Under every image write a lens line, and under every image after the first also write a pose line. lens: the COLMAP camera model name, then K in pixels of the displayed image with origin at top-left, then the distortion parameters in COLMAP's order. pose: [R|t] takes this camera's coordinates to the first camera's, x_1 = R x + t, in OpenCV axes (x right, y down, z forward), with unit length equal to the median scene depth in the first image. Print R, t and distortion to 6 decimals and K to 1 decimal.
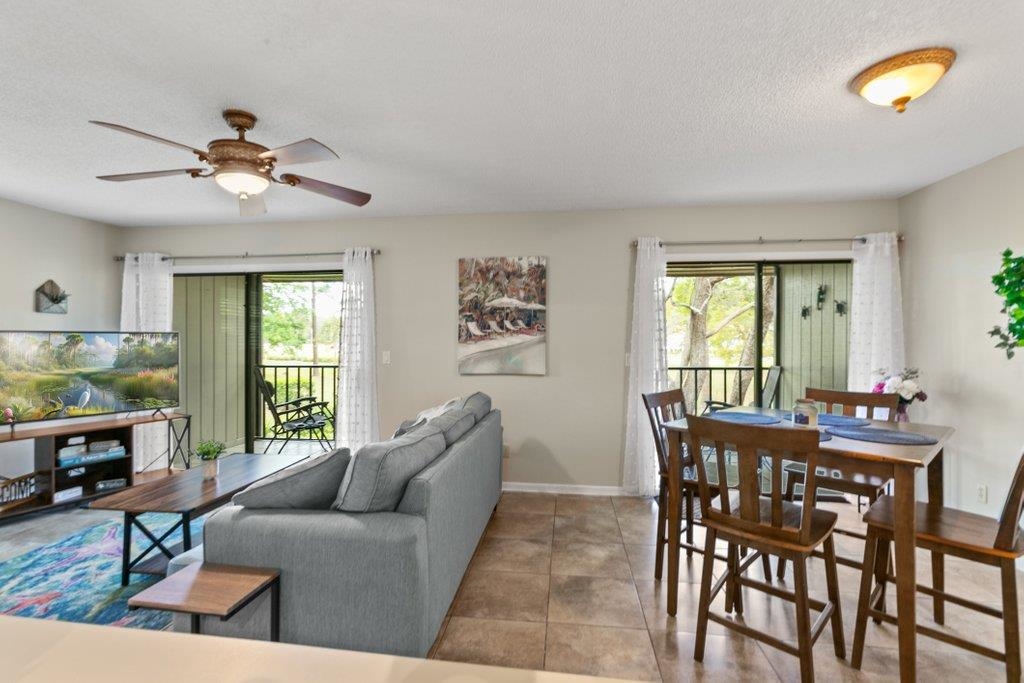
lens RADIAL K [[467.2, 0, 504.8], [0, 467.2, 341.0], [0, 0, 1]] dist [-0.002489, 0.000262]
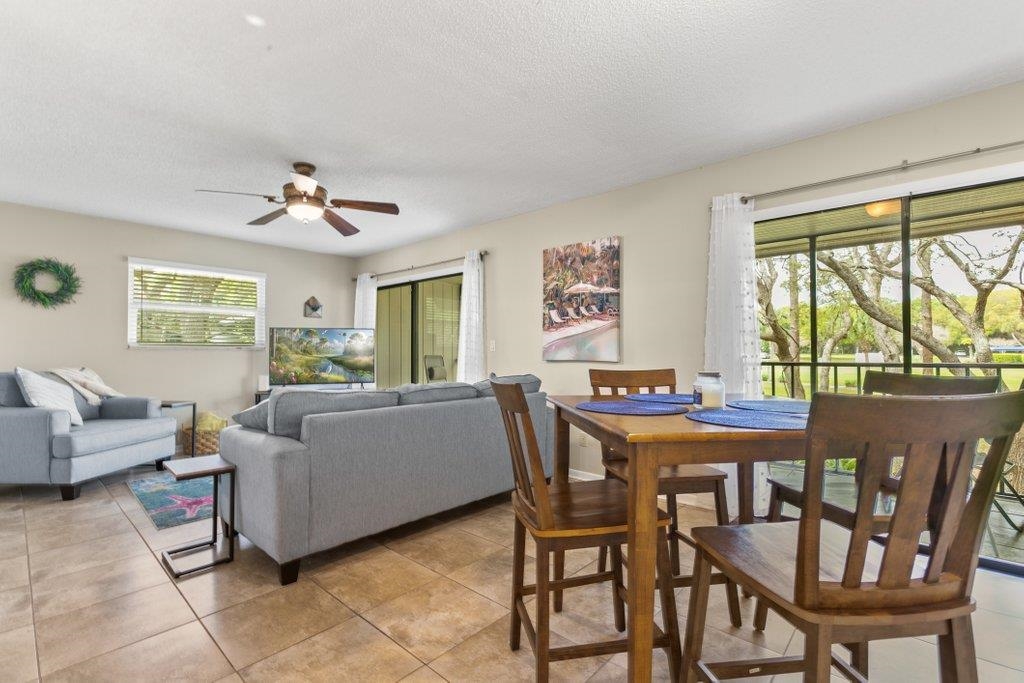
lens RADIAL K [[462.2, 0, 517.5], [0, 462.2, 345.3], [0, 0, 1]] dist [0.013795, 0.000164]
pose [[0.824360, -0.008045, -0.566009, 0.443833], [0.001682, 0.999929, -0.011763, 0.049224], [0.566063, 0.008744, 0.824315, 0.118870]]
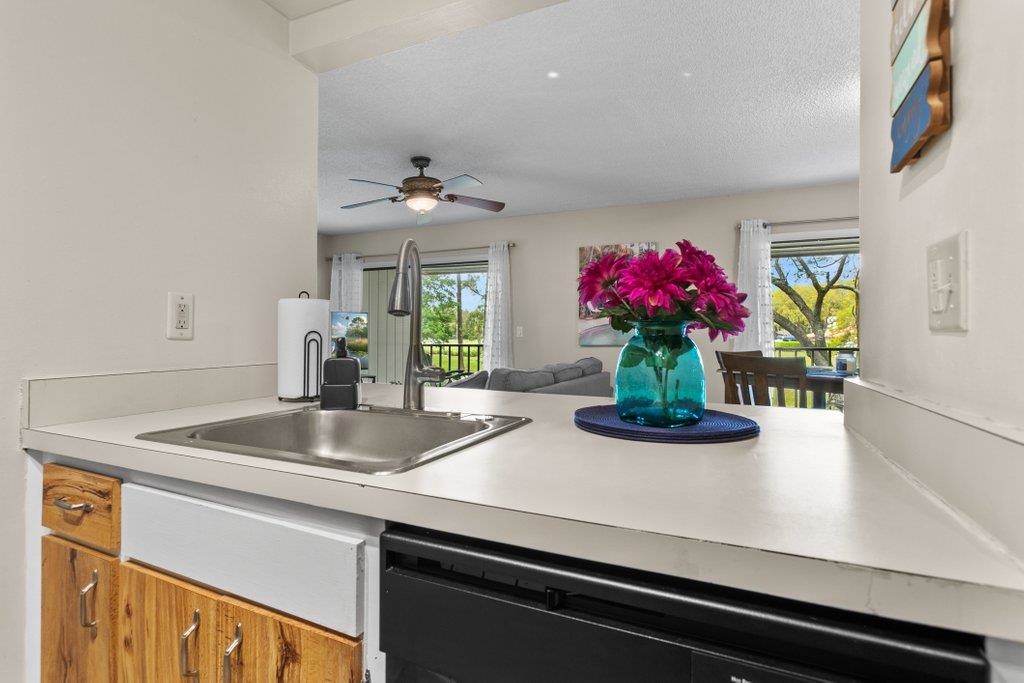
lens RADIAL K [[509.4, 0, 509.4], [0, 509.4, 329.9], [0, 0, 1]] dist [0.000697, 0.000171]
pose [[0.958618, 0.000306, -0.284696, 0.099792], [-0.004538, 0.999889, -0.014206, 0.050848], [0.284660, 0.014910, 0.958512, -0.279000]]
